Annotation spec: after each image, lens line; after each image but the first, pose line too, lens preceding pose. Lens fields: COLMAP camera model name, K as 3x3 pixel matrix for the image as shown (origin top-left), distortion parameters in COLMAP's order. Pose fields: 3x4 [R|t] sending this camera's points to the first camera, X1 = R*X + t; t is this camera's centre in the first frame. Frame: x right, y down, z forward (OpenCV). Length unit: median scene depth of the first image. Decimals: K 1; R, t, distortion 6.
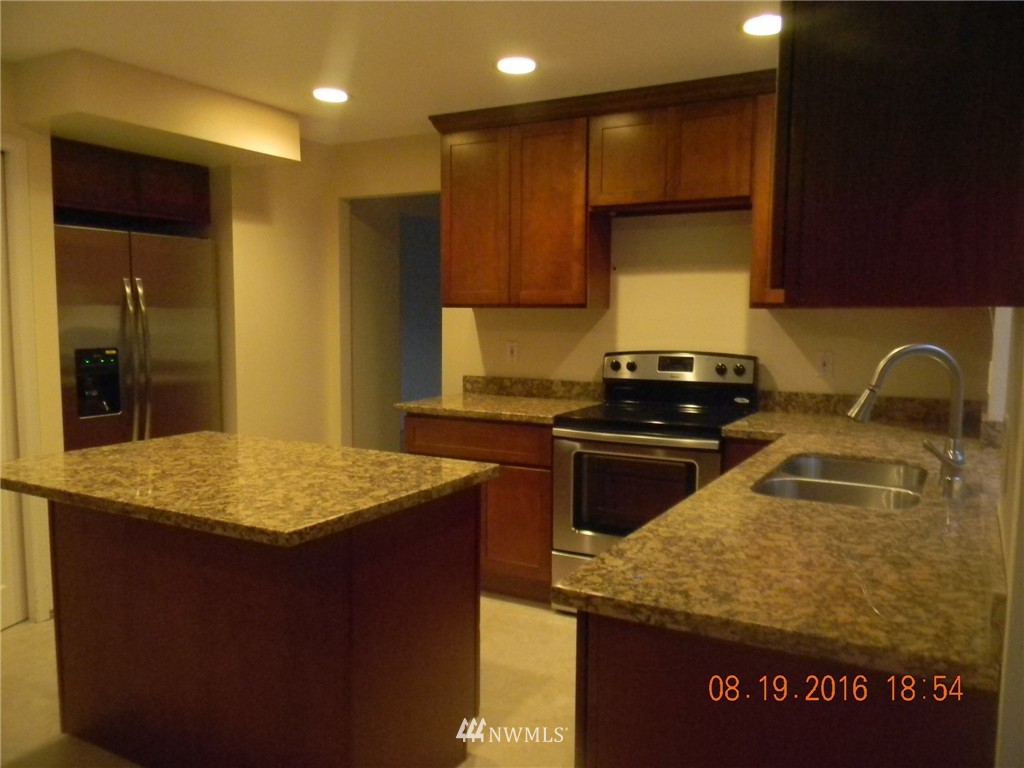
lens RADIAL K [[825.6, 0, 513.2], [0, 825.6, 387.0], [0, 0, 1]] dist [-0.003378, -0.005720]
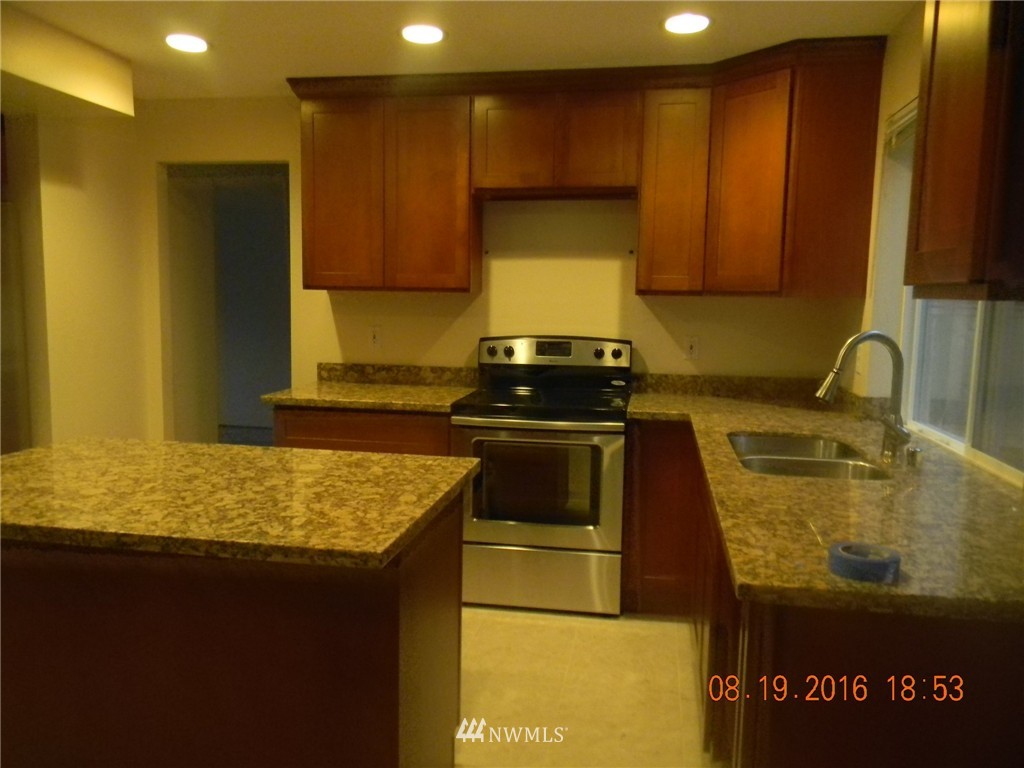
lens RADIAL K [[825.6, 0, 510.8], [0, 825.6, 383.8], [0, 0, 1]] dist [-0.003378, -0.005720]
pose [[0.941497, -0.024465, 0.336133, -0.203924], [0.017846, 0.999582, 0.022766, -0.008999], [-0.336549, -0.015435, 0.941539, 0.063763]]
